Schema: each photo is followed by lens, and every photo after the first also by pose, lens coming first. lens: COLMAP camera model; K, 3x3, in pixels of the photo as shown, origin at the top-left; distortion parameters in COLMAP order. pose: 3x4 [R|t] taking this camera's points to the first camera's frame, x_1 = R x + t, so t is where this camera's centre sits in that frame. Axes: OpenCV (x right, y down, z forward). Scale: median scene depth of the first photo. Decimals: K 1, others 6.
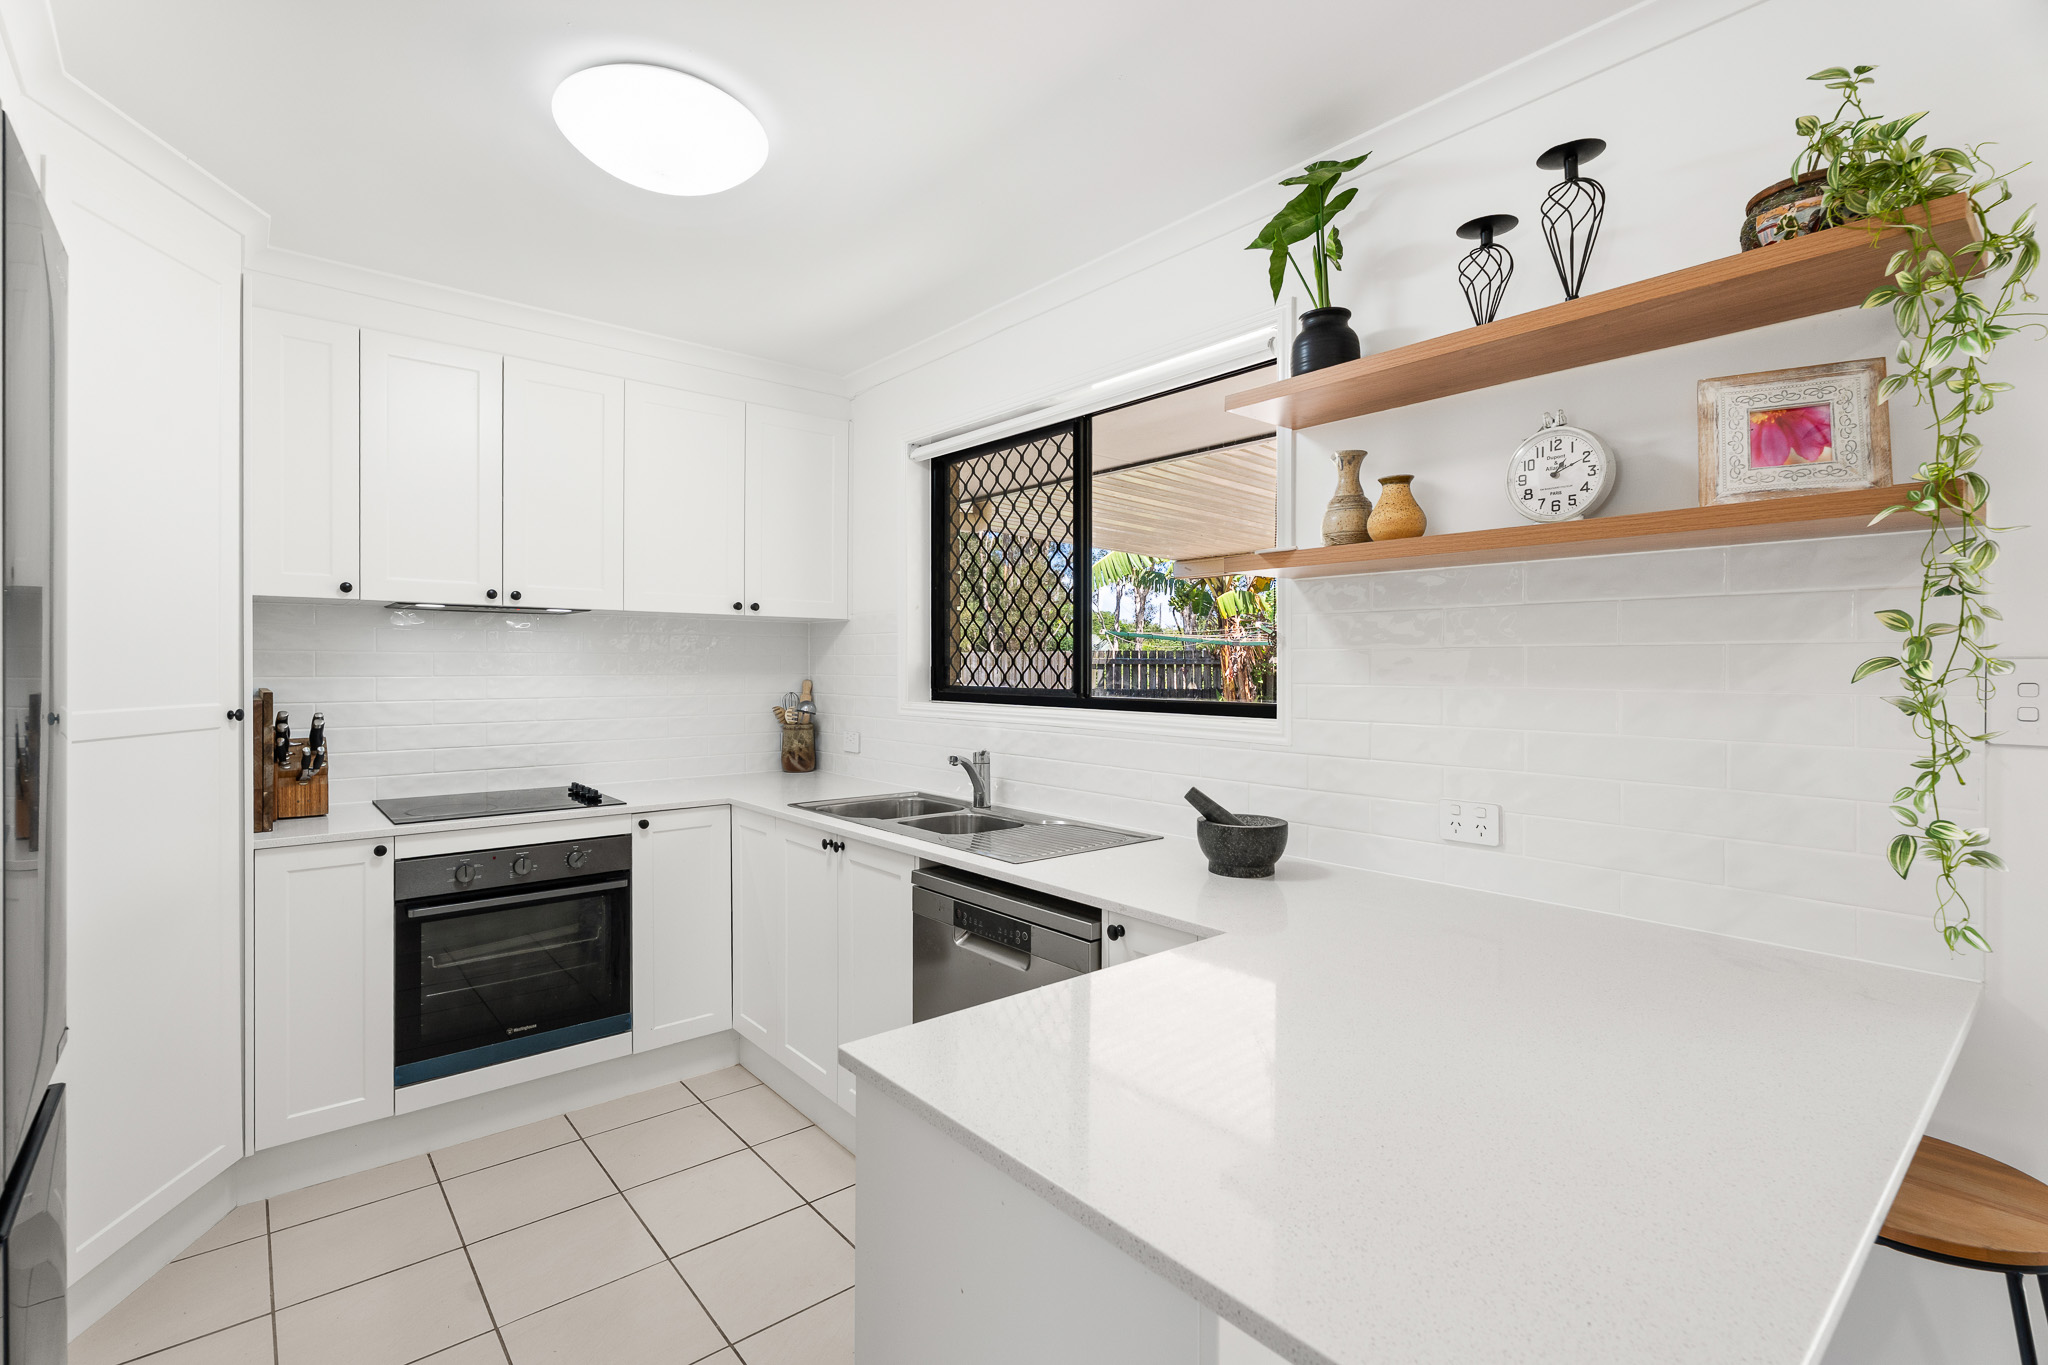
lens RADIAL K [[919.2, 0, 1021.1], [0, 919.2, 661.8], [0, 0, 1]] dist [0.010810, -0.002357]
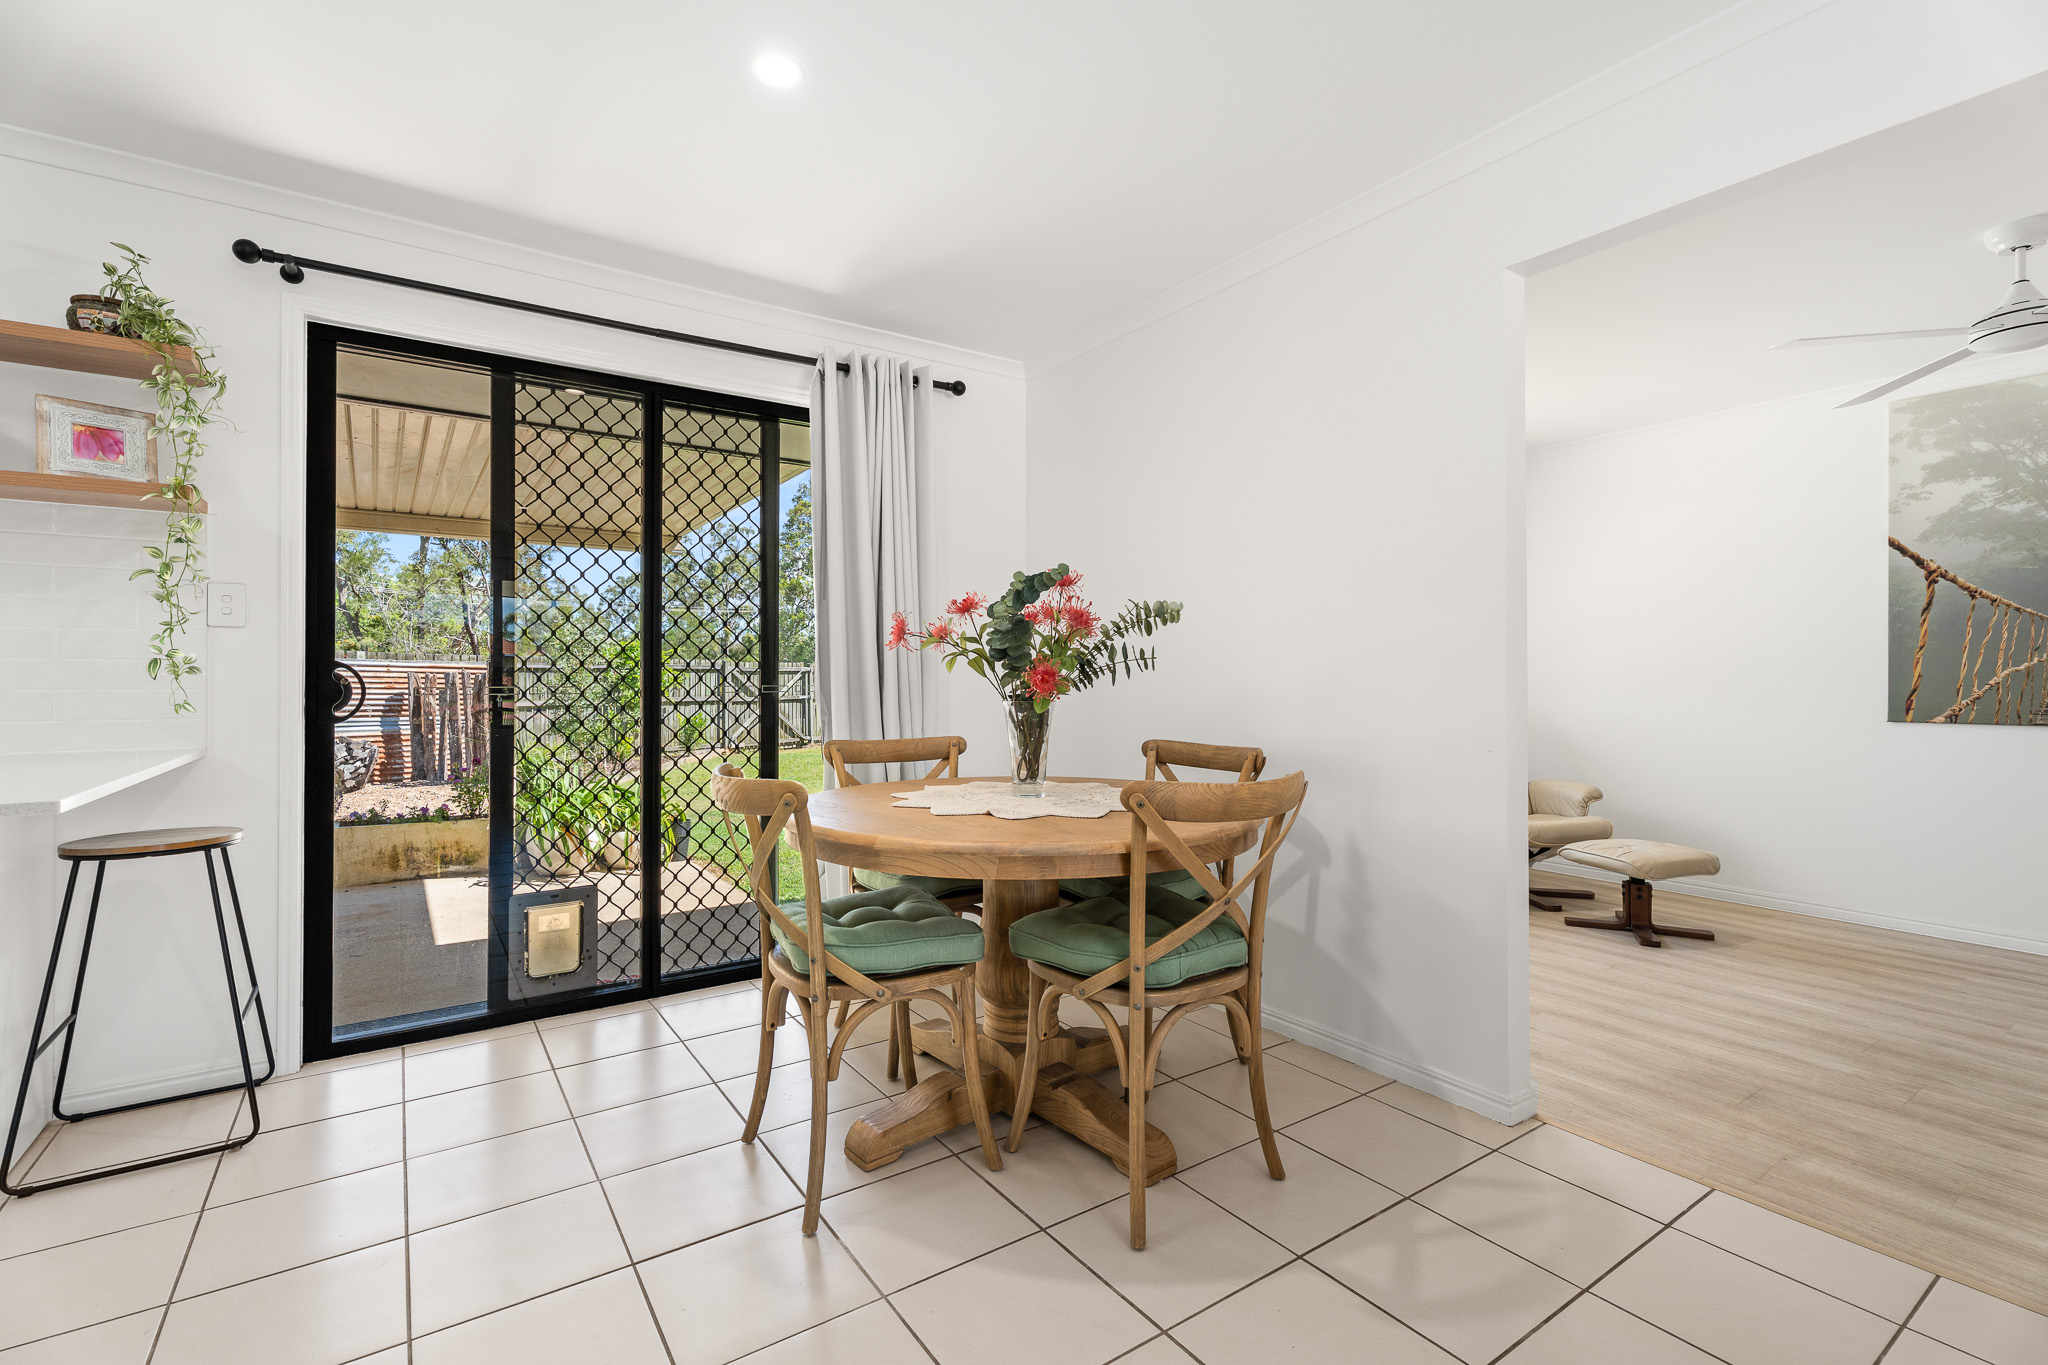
lens RADIAL K [[919.2, 0, 1017.7], [0, 919.2, 669.6], [0, 0, 1]] dist [0.010810, -0.002357]
pose [[0.103477, 0.016779, 0.994490, -0.788665], [-0.002471, 0.999859, -0.016613, 0.226239], [-0.994629, -0.000738, 0.103504, -0.992218]]
